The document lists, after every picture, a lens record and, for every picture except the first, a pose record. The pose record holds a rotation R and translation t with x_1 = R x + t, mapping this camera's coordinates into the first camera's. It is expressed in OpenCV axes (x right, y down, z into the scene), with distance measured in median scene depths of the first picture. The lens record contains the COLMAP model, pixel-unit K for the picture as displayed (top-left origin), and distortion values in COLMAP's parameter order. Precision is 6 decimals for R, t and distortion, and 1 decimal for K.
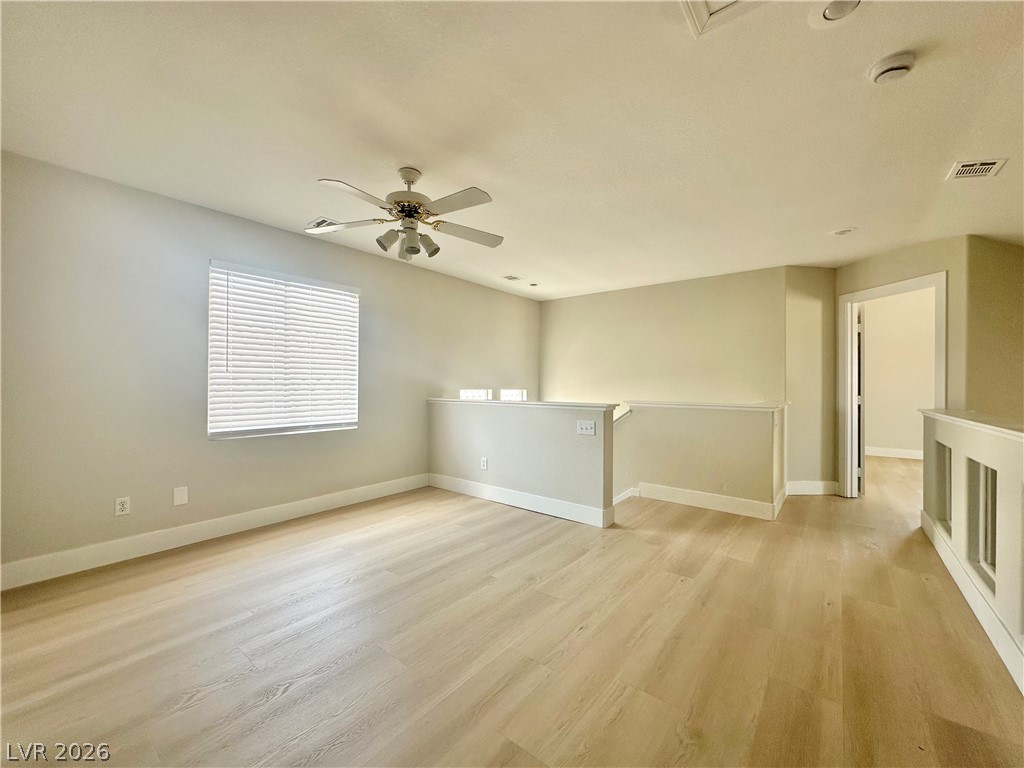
lens RADIAL K [[409.6, 0, 510.1], [0, 409.6, 382.4], [0, 0, 1]] dist [-0.003499, -0.000159]
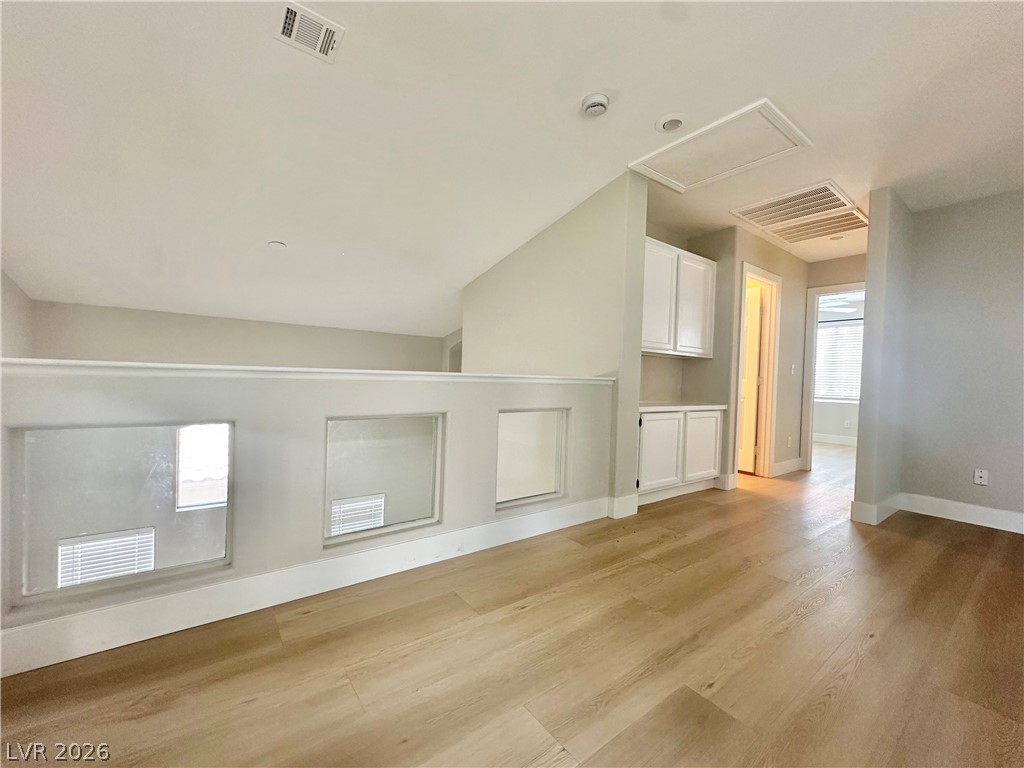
lens RADIAL K [[409.6, 0, 512.0], [0, 409.6, 383.1], [0, 0, 1]] dist [-0.003499, -0.000159]
pose [[-0.964401, -0.037404, 0.261785, 0.601976], [-0.033090, 0.999234, 0.020868, 0.088330], [-0.262365, 0.011462, -0.964901, 1.747123]]
